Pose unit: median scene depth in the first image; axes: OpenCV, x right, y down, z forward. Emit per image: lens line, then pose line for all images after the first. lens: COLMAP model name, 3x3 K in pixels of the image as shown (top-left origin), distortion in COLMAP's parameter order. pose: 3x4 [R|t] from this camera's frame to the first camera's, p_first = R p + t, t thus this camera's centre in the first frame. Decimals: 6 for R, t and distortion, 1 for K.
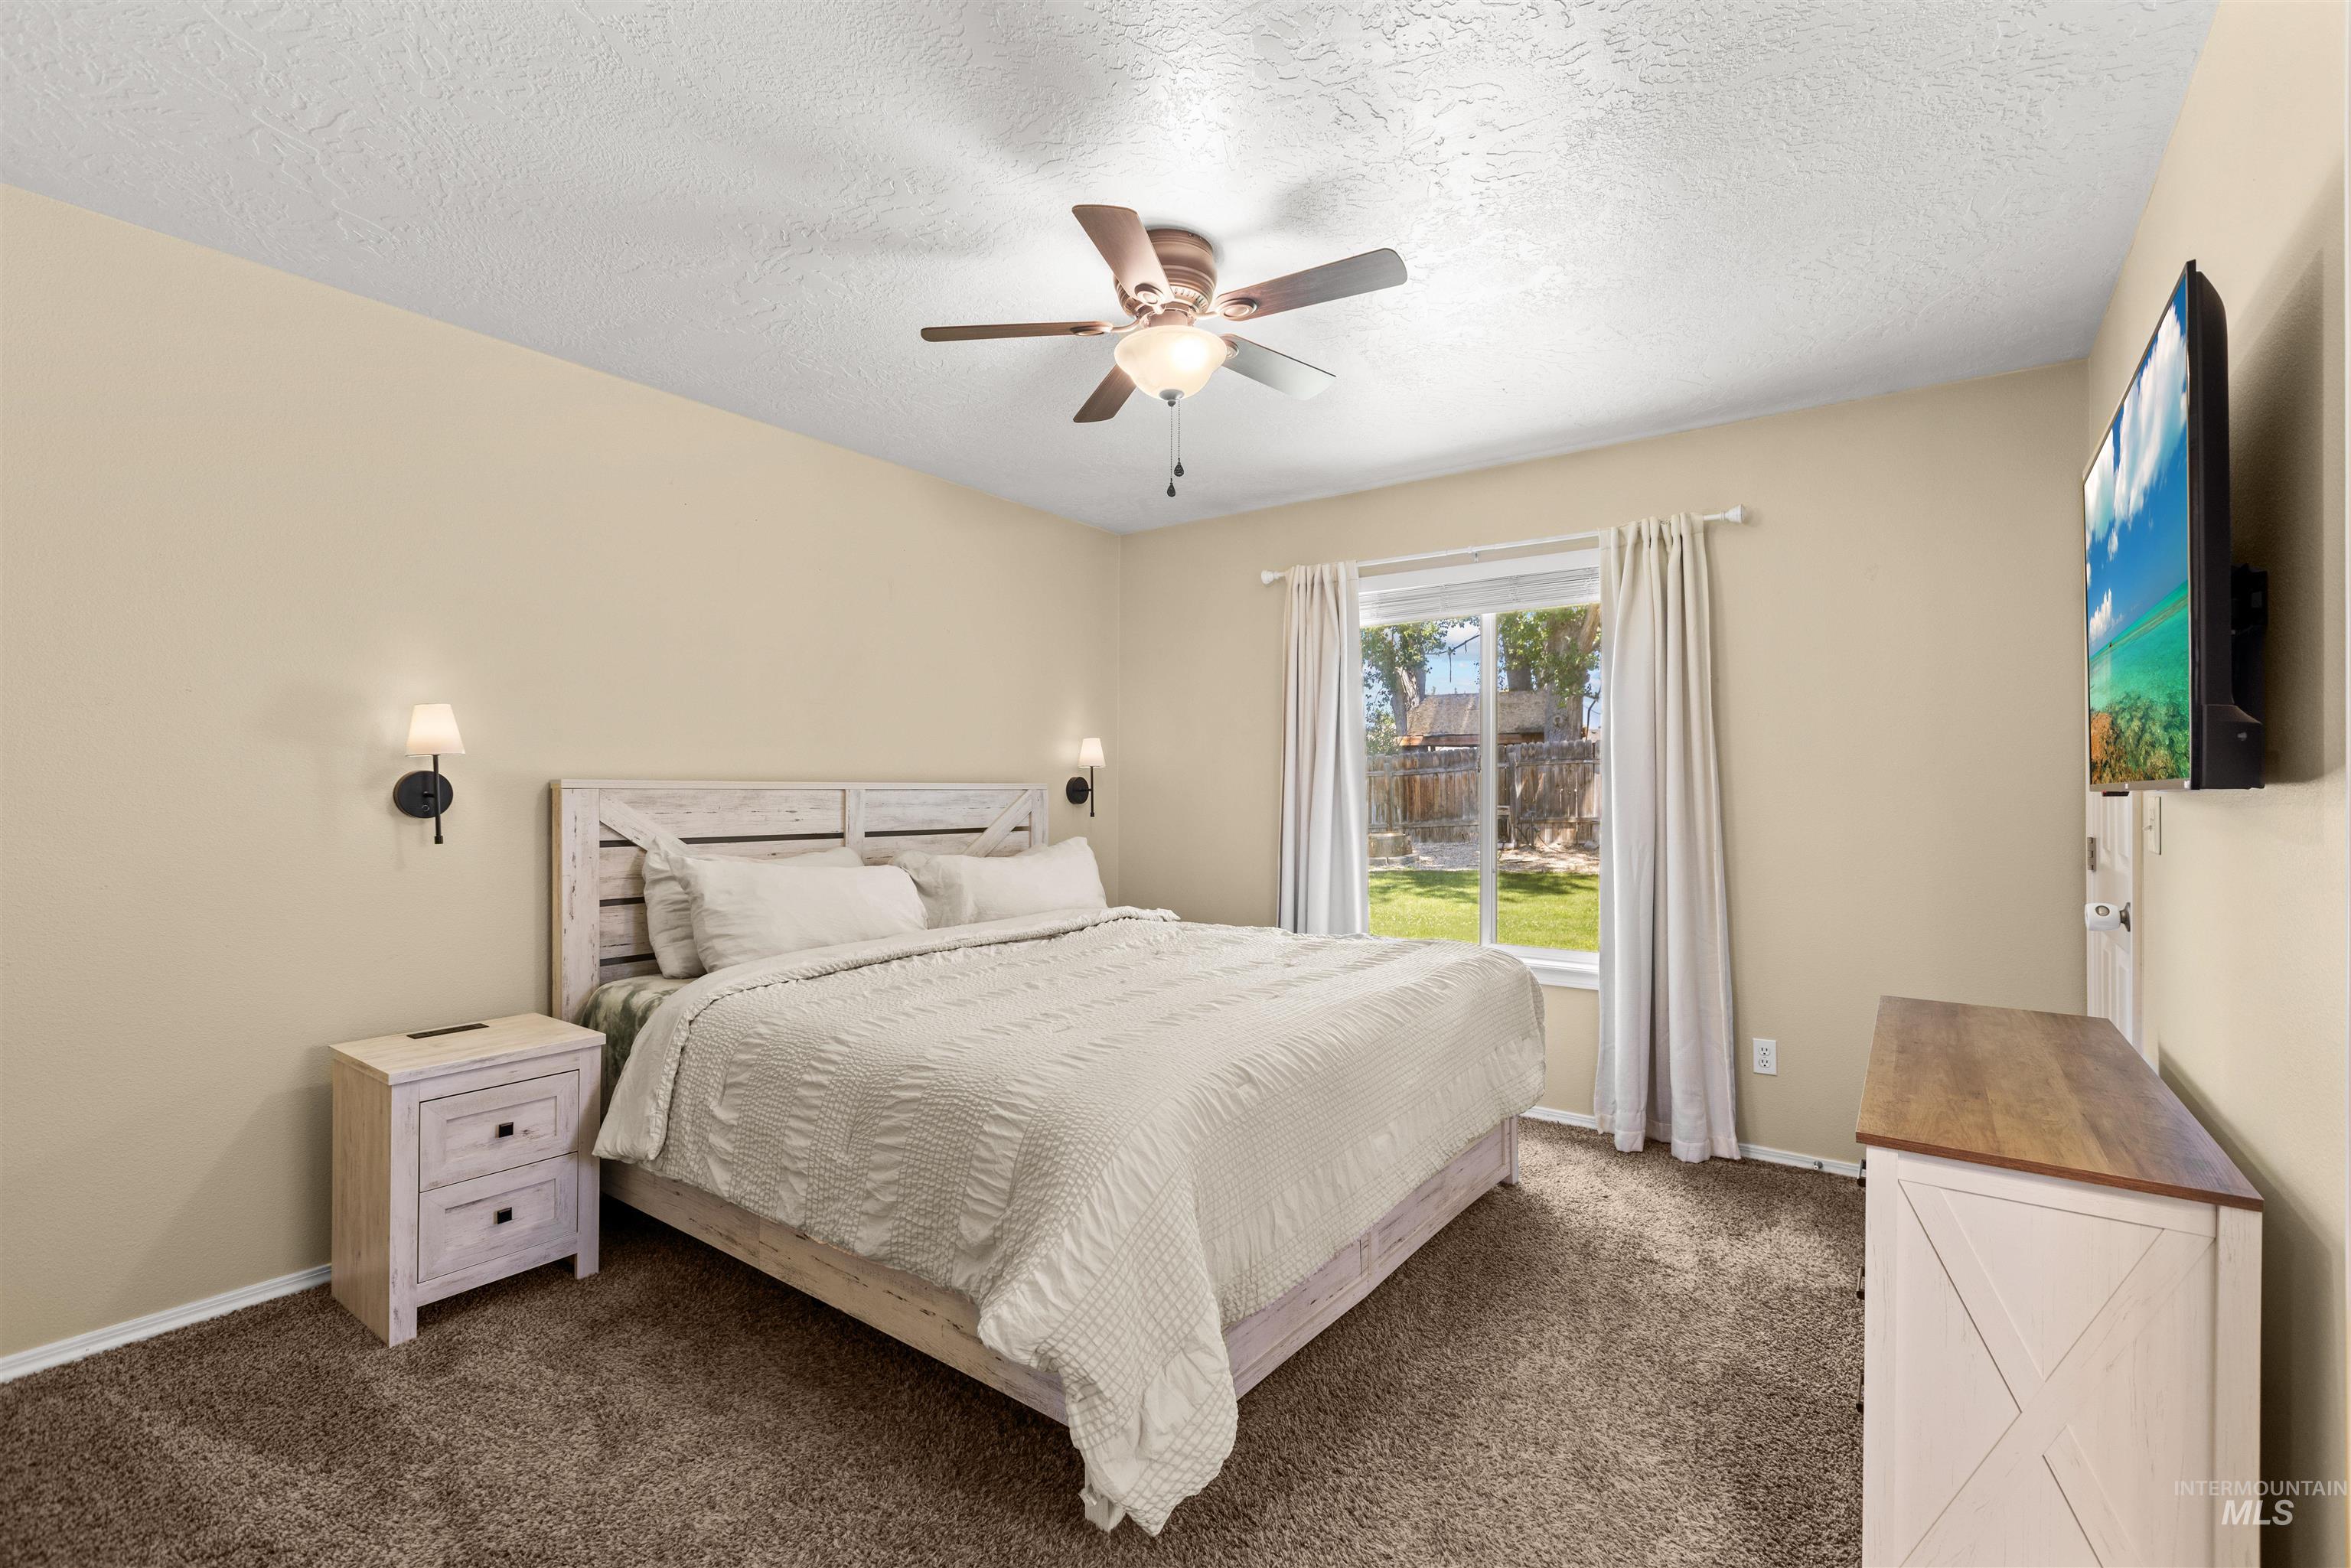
lens RADIAL K [[1049.6, 0, 1217.3], [0, 1049.6, 787.9], [0, 0, 1]] dist [0.002989, -0.001107]
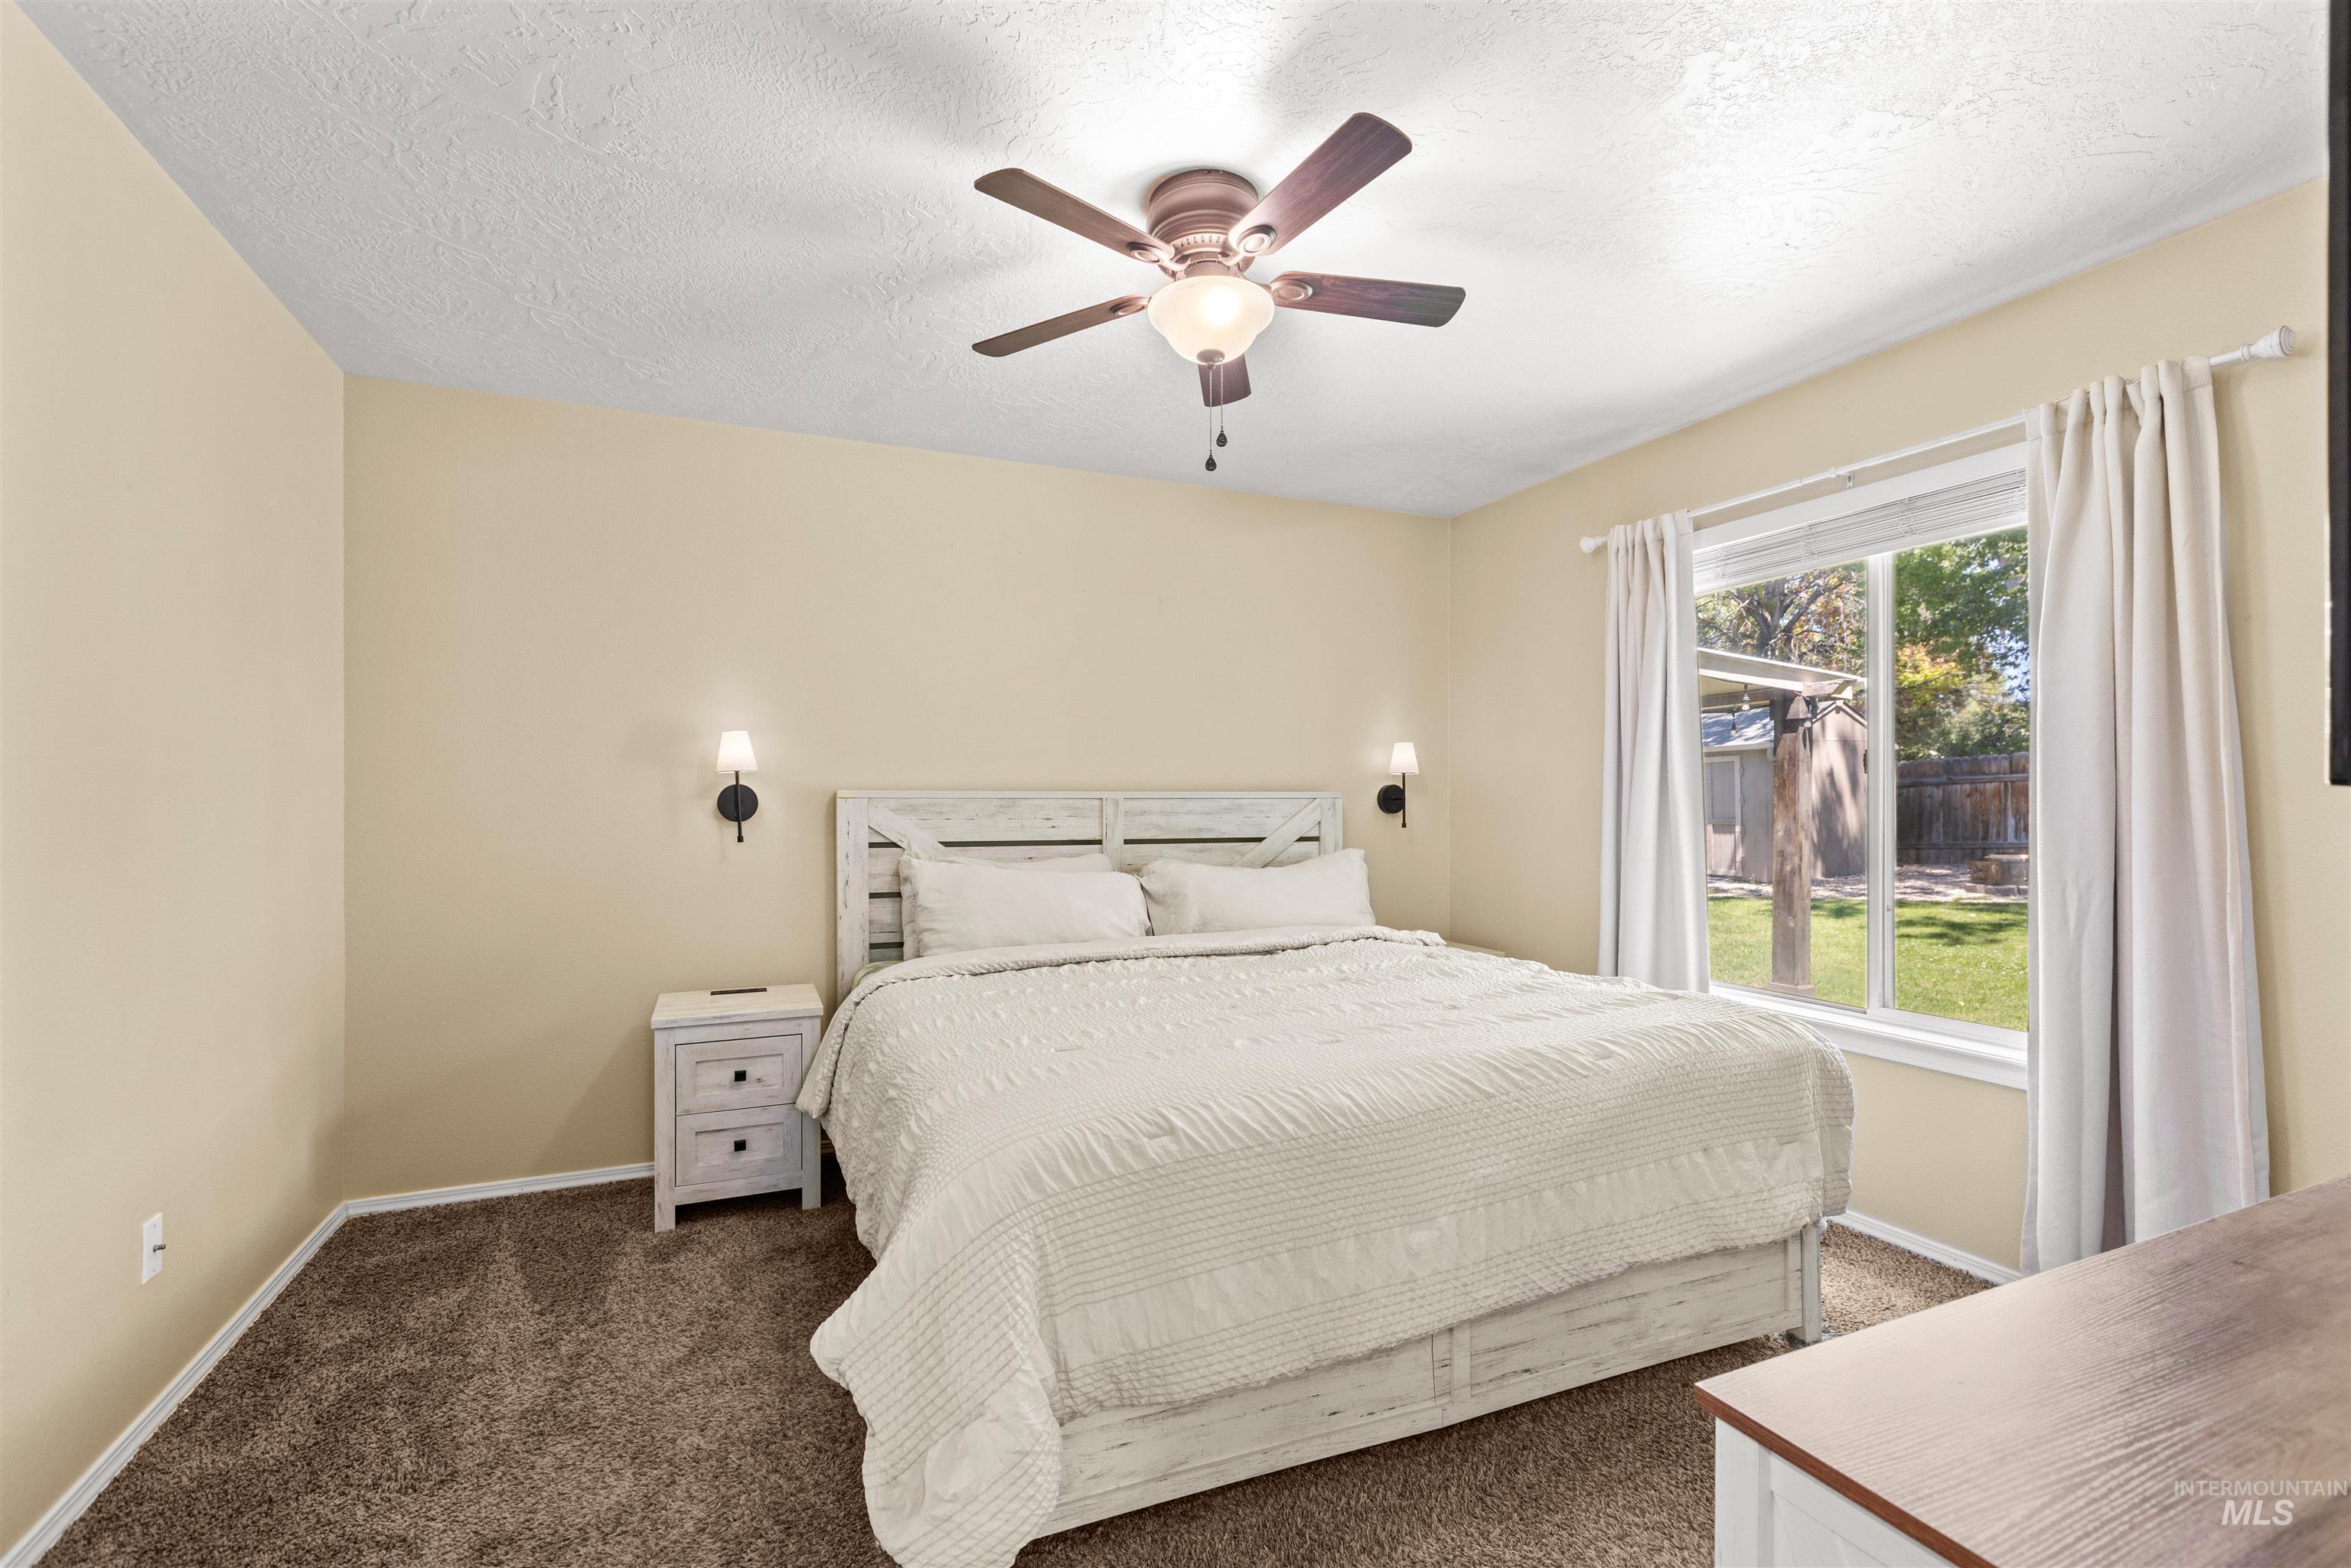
lens RADIAL K [[1049.6, 0, 1177.2], [0, 1049.6, 801.5], [0, 0, 1]] dist [0.002989, -0.001107]
pose [[0.855179, -0.001613, -0.518330, 0.313717], [0.003405, 0.999991, 0.002506, 0.002438], [0.518322, -0.003908, 0.855177, 0.170902]]
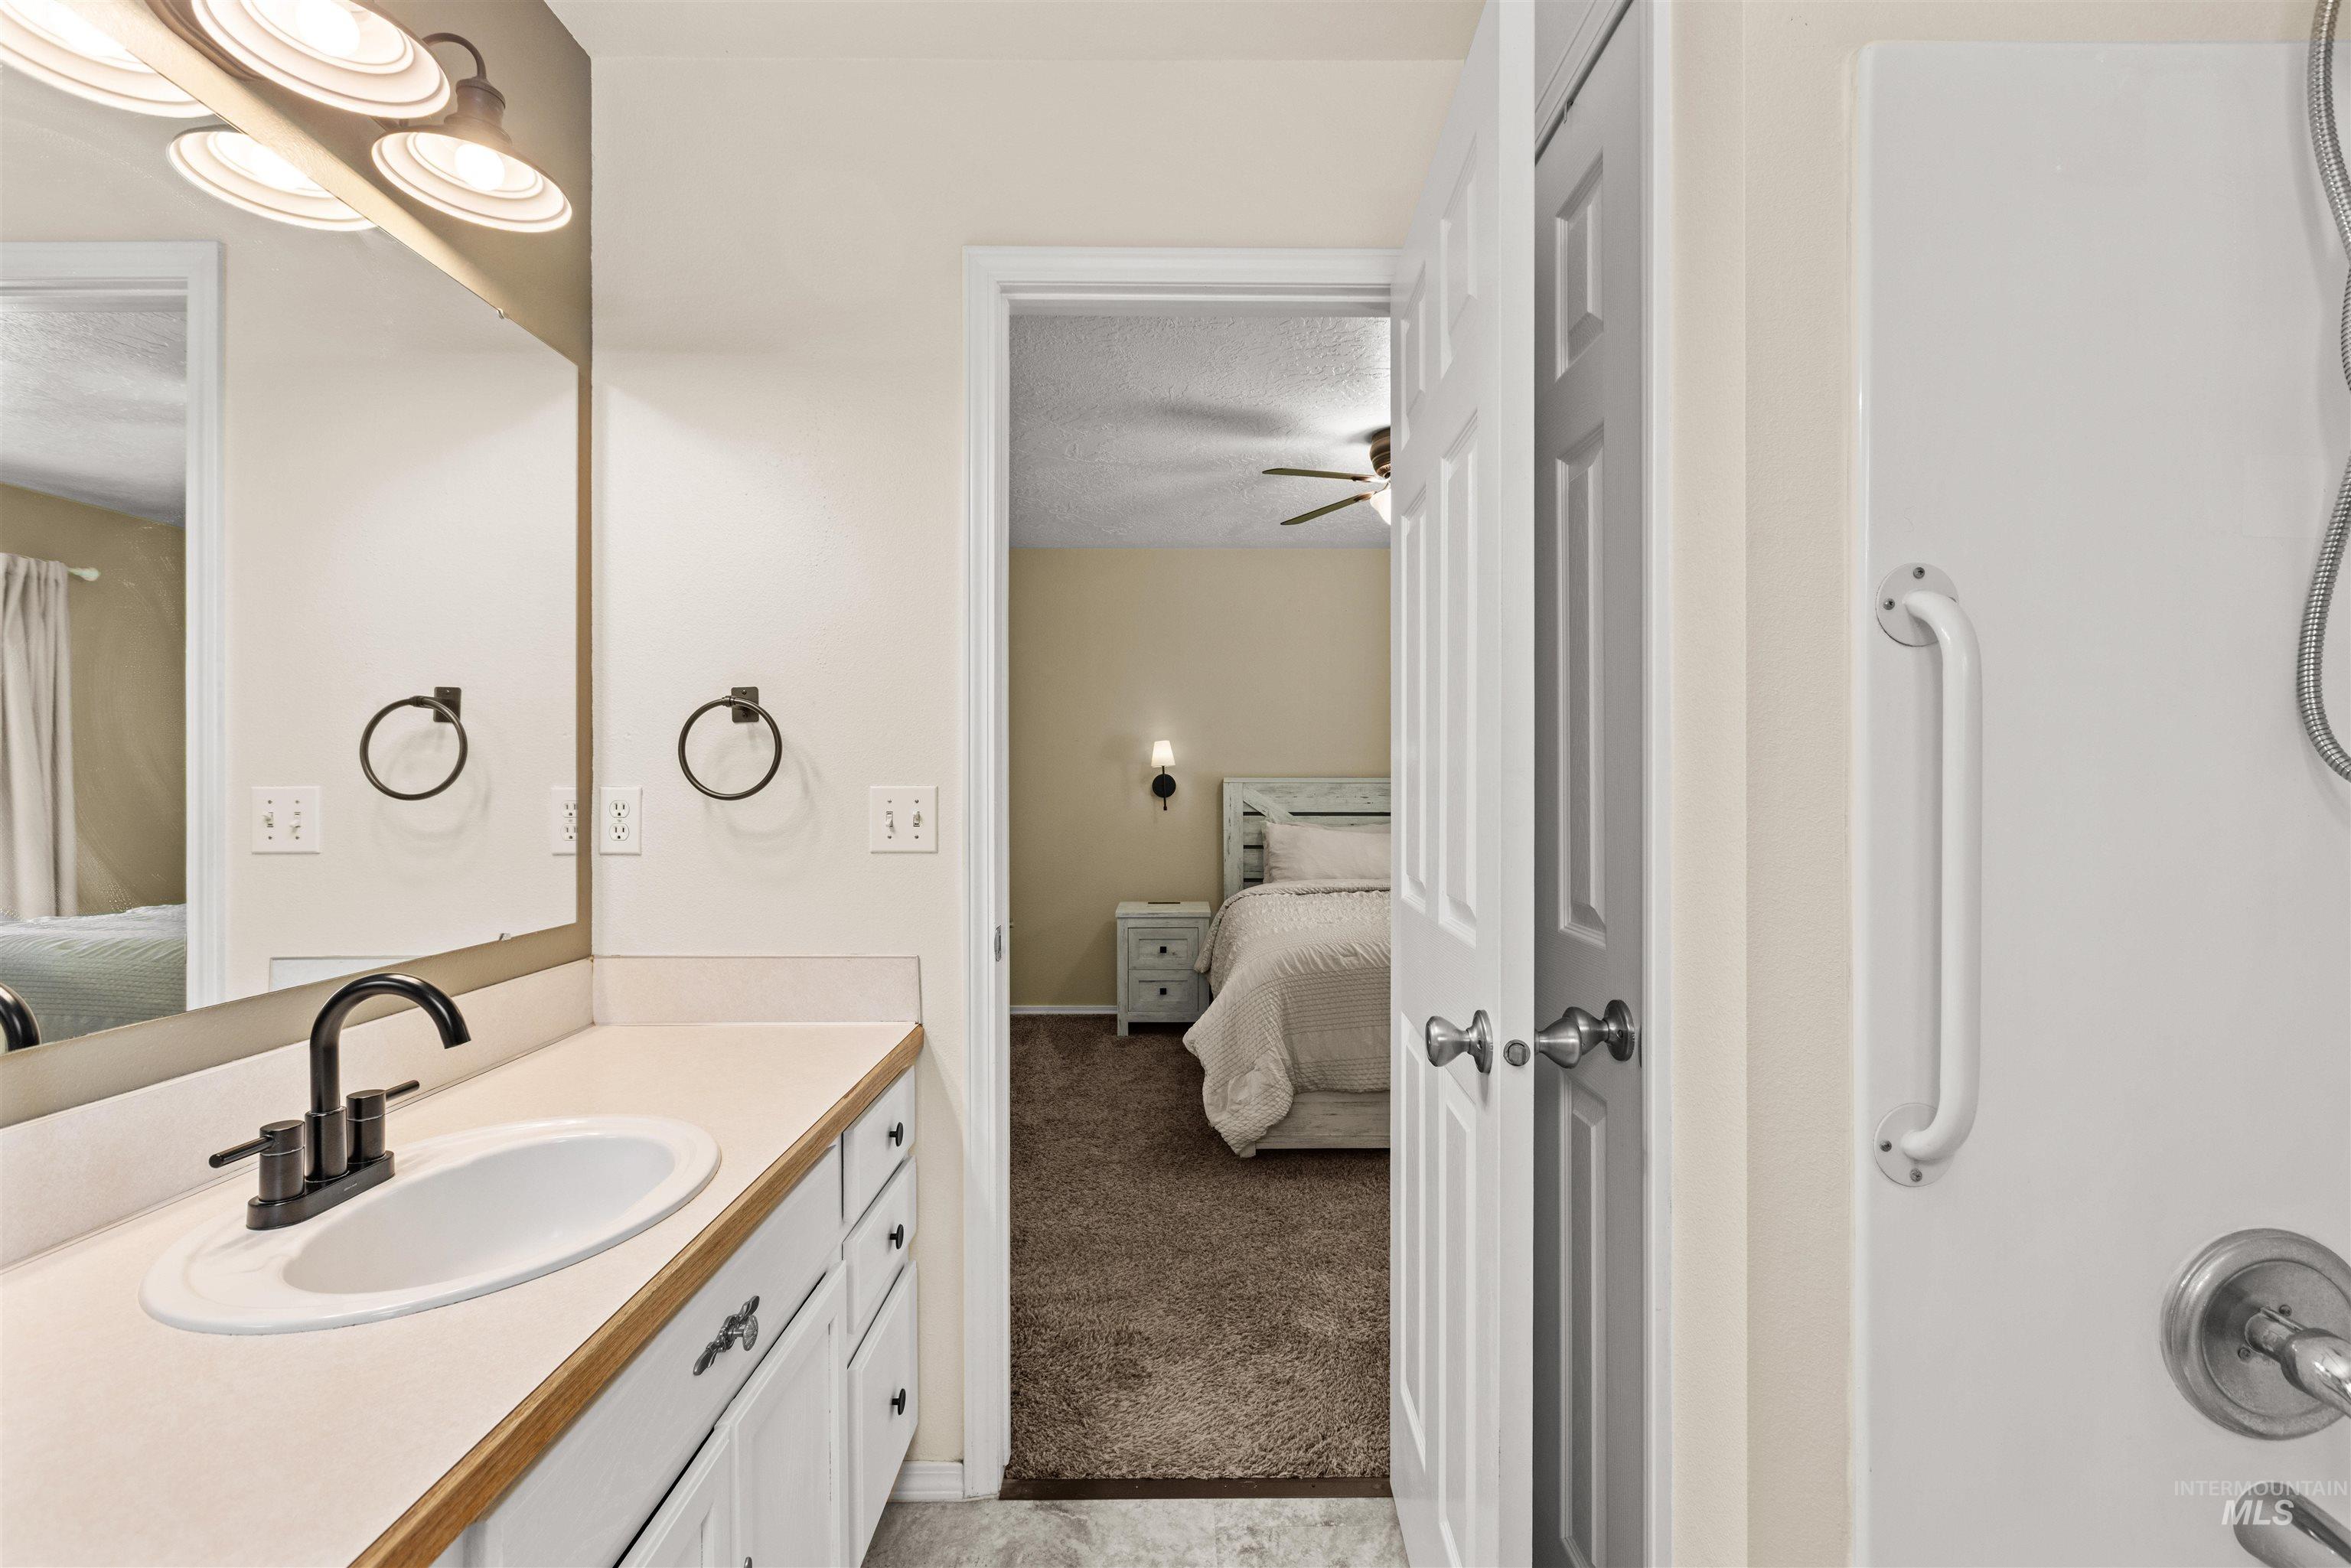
lens RADIAL K [[1049.6, 0, 1198.6], [0, 1049.6, 783.9], [0, 0, 1]] dist [0.002989, -0.001107]
pose [[0.598503, -0.003542, -0.801113, 0.795600], [0.005514, 0.999985, -0.000302, 0.002444], [0.801102, -0.004237, 0.598513, -0.133564]]
